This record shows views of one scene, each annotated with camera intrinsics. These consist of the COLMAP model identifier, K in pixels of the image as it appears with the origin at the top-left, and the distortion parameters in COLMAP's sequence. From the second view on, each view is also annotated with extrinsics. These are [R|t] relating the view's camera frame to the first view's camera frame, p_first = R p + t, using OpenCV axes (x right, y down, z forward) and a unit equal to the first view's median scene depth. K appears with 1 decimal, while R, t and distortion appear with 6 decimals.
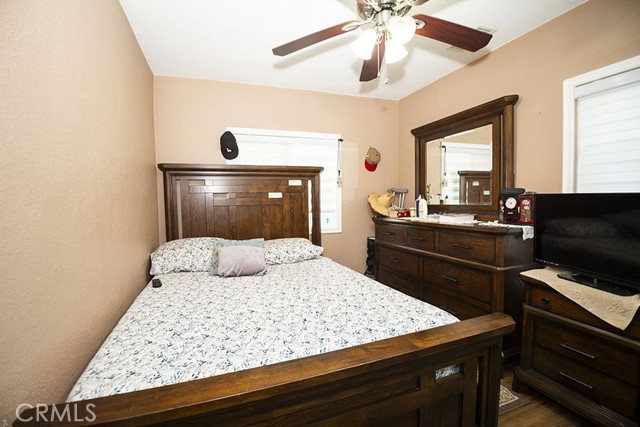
lens RADIAL K [[281.5, 0, 318.7], [0, 281.5, 209.6], [0, 0, 1]] dist [-0.040006, -0.001106]
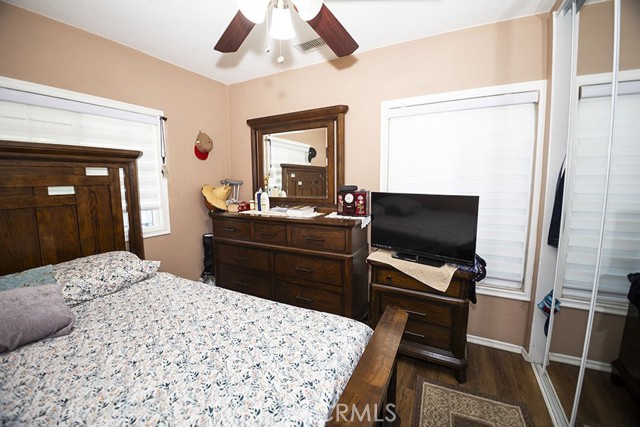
lens RADIAL K [[254.9, 0, 325.1], [0, 254.9, 208.9], [0, 0, 1]] dist [-0.031451, -0.003710]
pose [[0.740853, -0.058469, 0.669118, -0.119457], [0.016335, 0.997478, 0.069076, -0.055157], [-0.671469, -0.040245, 0.739939, 0.254226]]
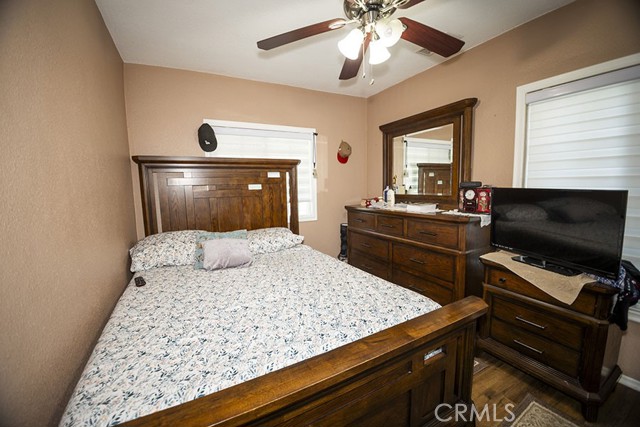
lens RADIAL K [[254.9, 0, 321.4], [0, 254.9, 208.0], [0, 0, 1]] dist [-0.031451, -0.003710]
pose [[0.990903, -0.015547, 0.133676, -0.054100], [0.008732, 0.998639, 0.051412, -0.027183], [-0.134293, -0.049777, 0.989691, 0.046775]]
